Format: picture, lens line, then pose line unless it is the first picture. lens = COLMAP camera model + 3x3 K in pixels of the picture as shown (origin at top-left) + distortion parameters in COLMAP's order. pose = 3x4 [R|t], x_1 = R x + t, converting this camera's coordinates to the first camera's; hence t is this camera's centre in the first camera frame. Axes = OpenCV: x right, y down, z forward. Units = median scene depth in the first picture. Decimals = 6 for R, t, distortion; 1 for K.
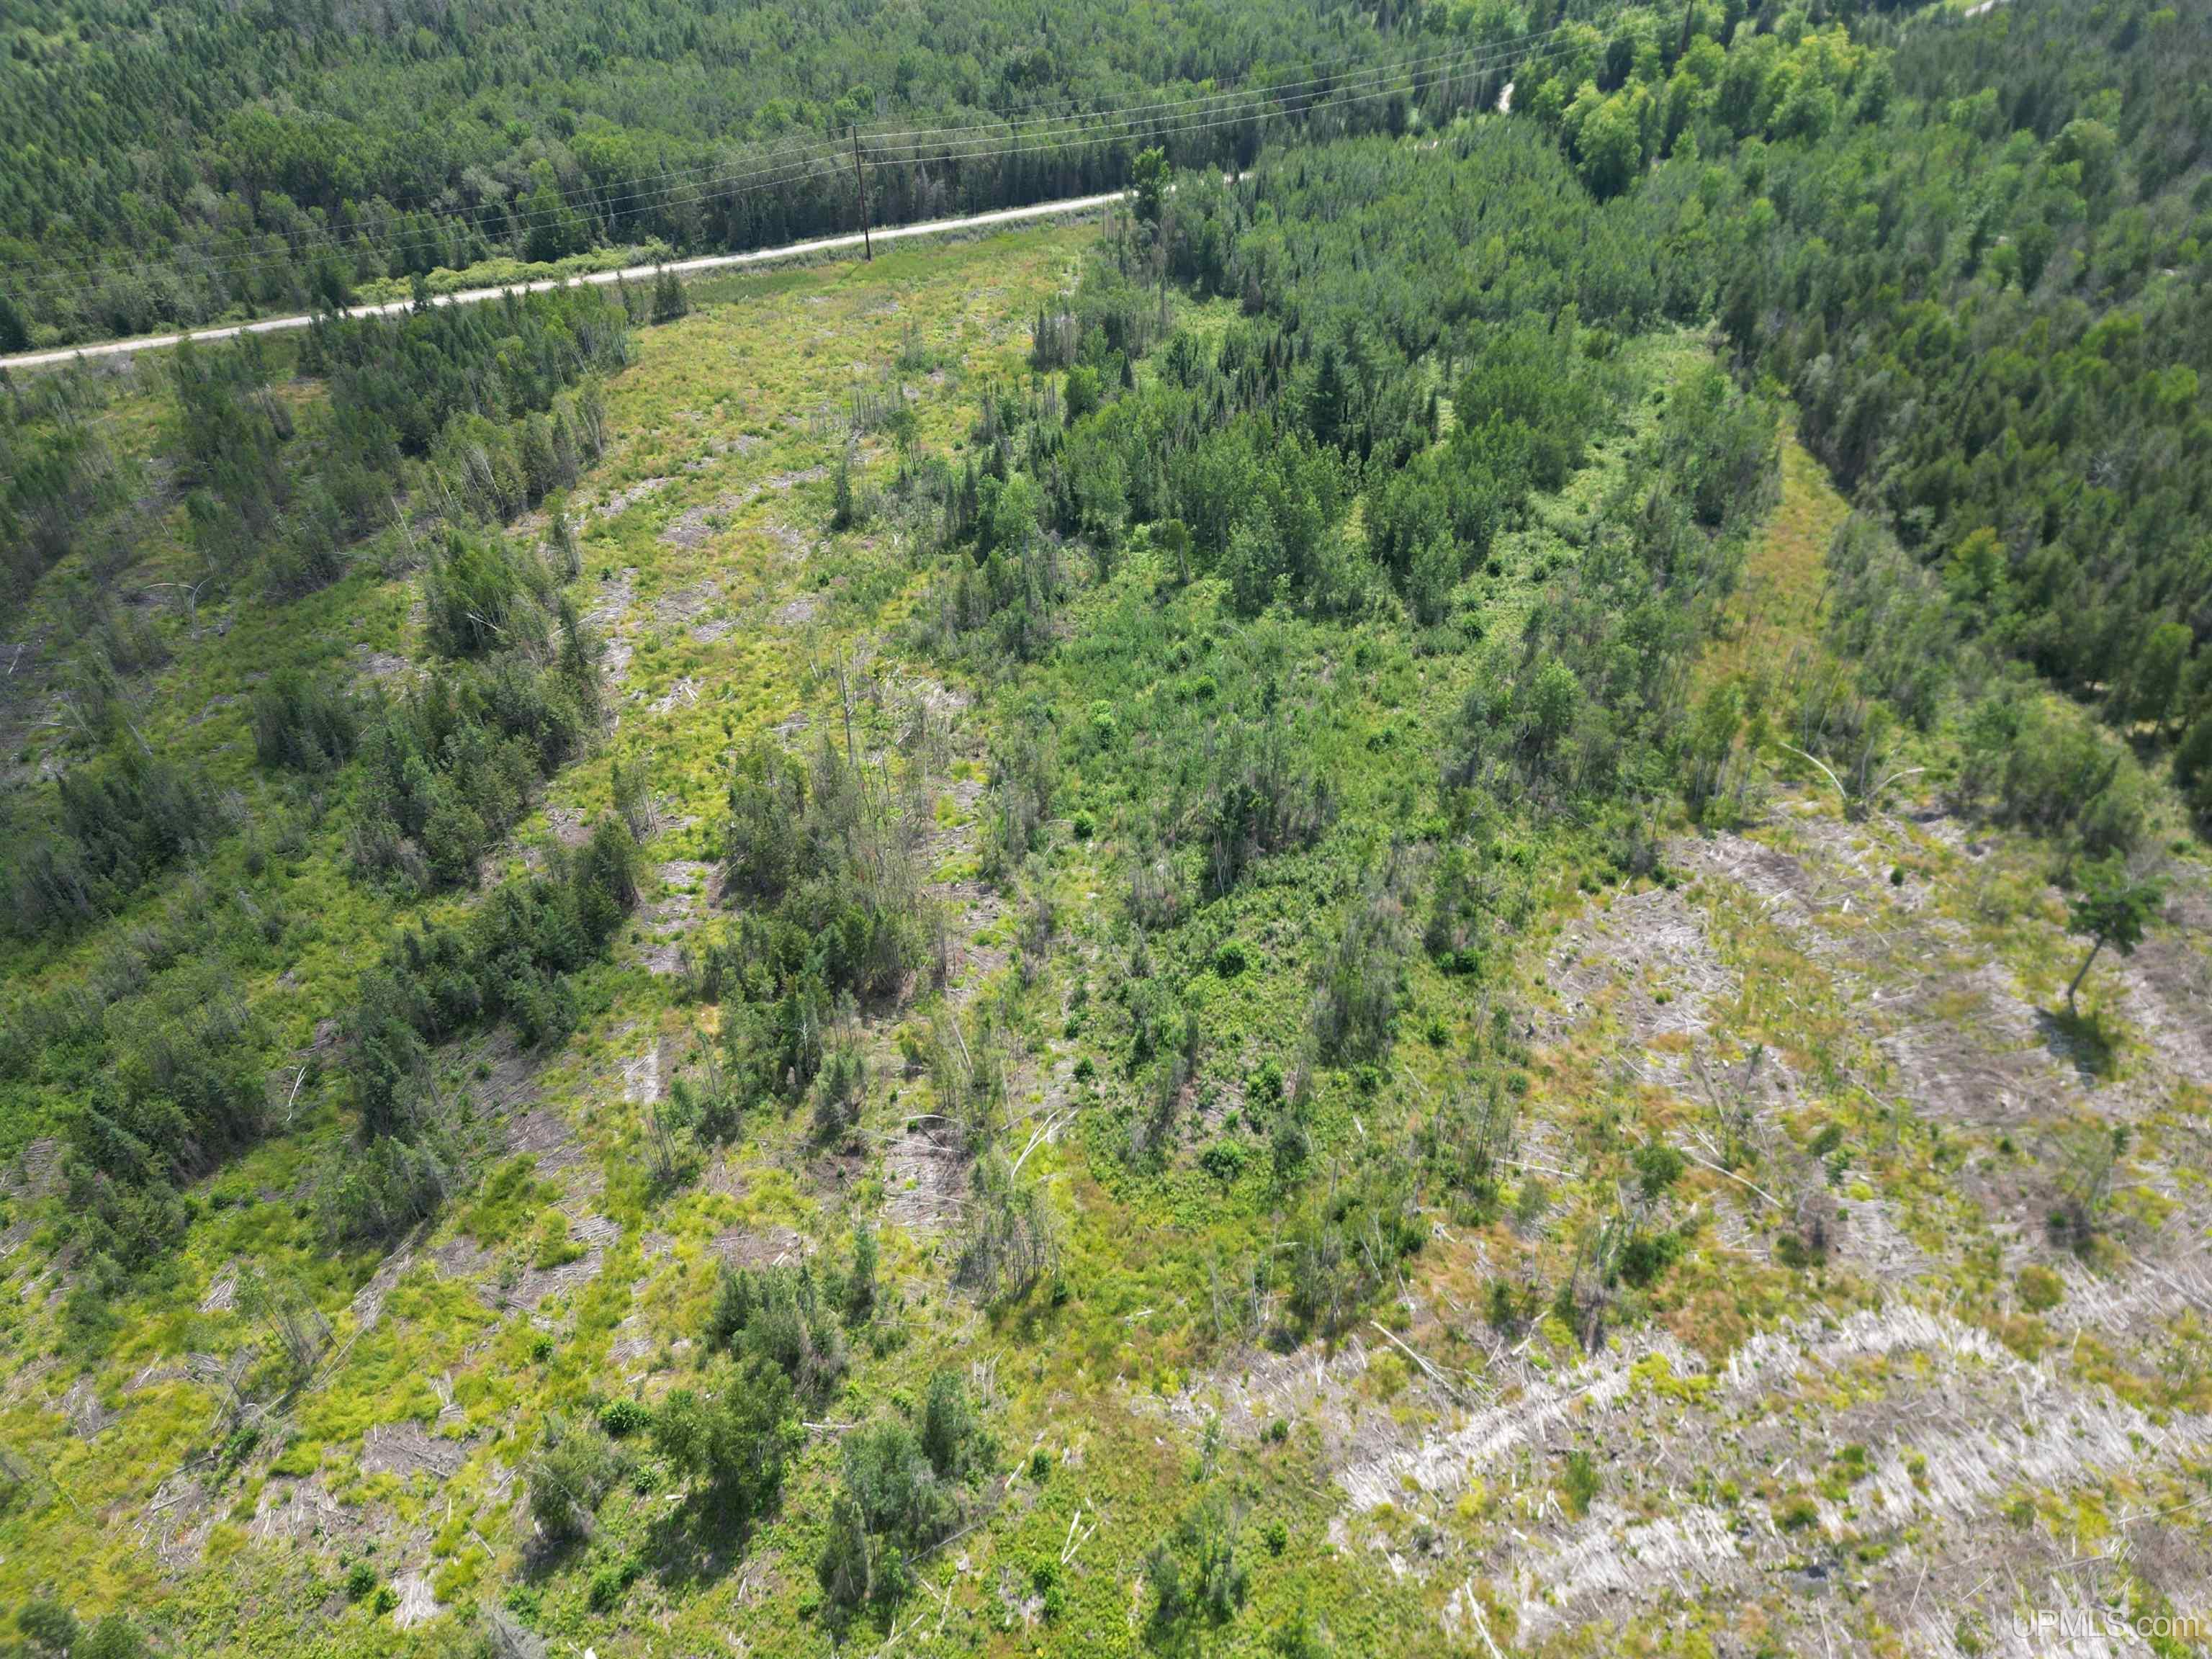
lens RADIAL K [[1549.2, 0, 1107.3], [0, 1549.2, 832.6], [0, 0, 1]] dist [0.068498, -0.064465]
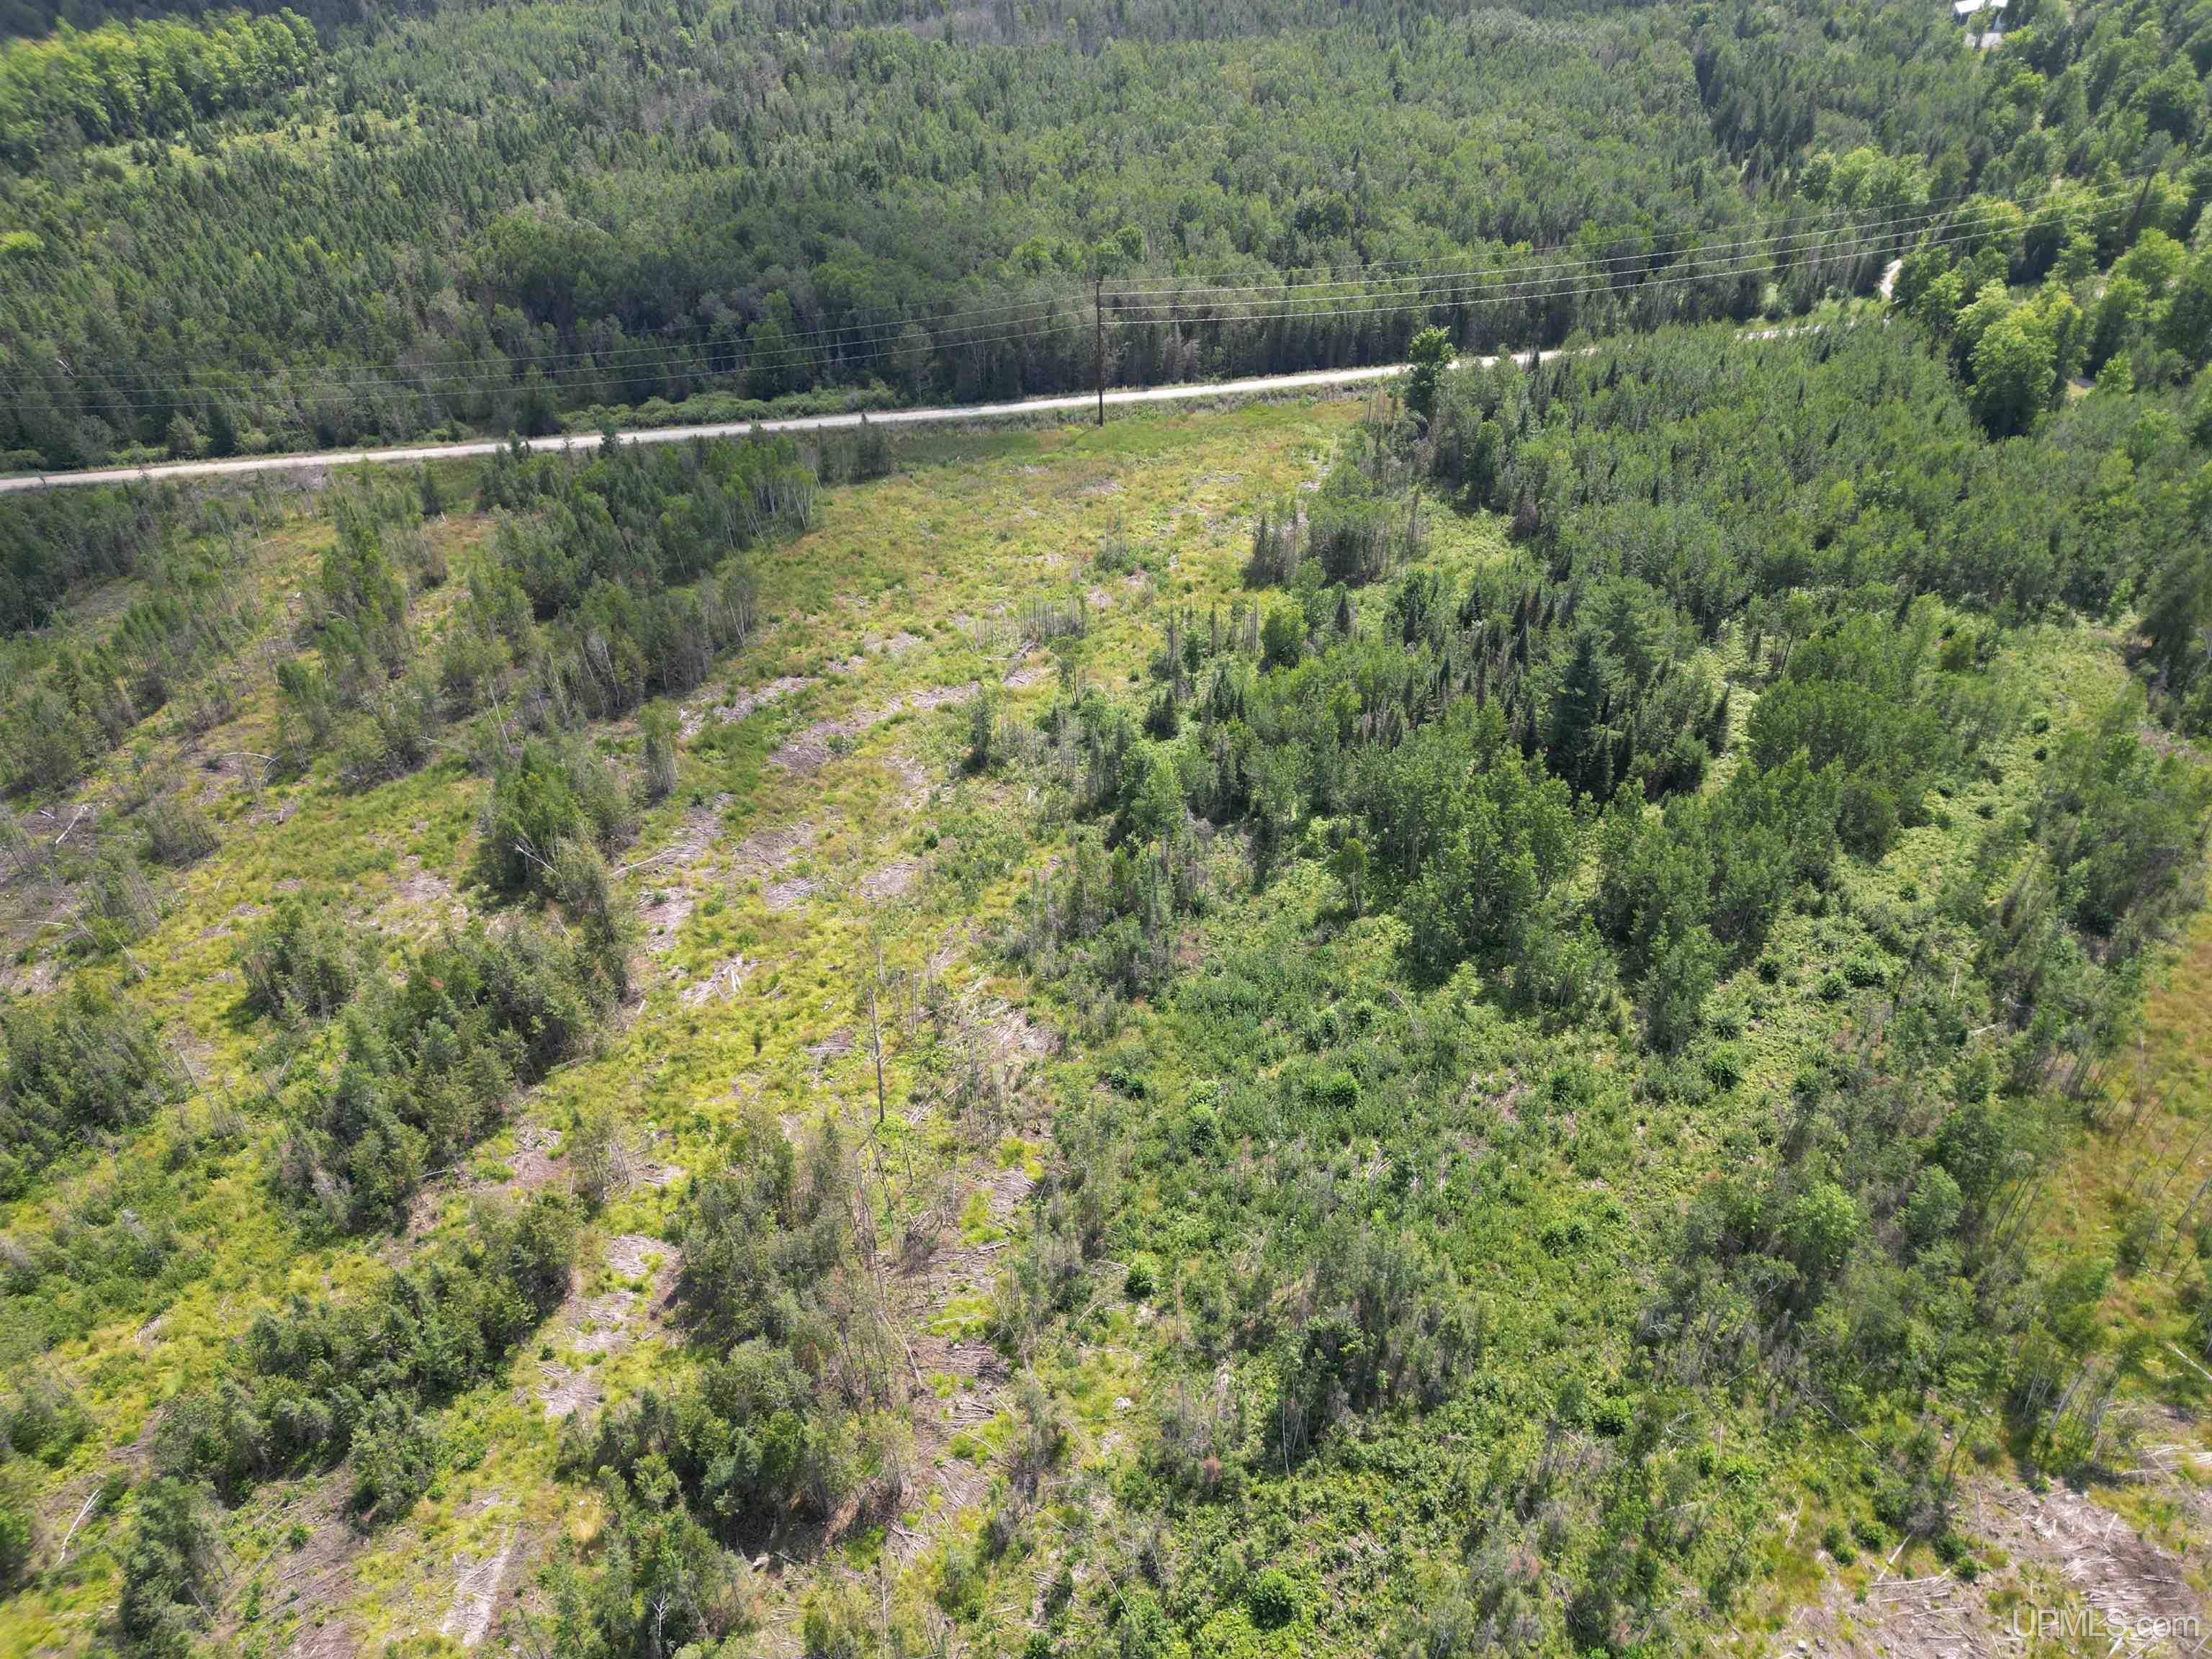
lens RADIAL K [[1549.2, 0, 1107.3], [0, 1549.2, 832.6], [0, 0, 1]] dist [0.068498, -0.064465]
pose [[0.974728, 0.132329, -0.179986, 0.060253], [-0.139389, 0.989867, -0.027105, -0.155365], [0.174576, 0.051508, 0.983296, 0.188235]]
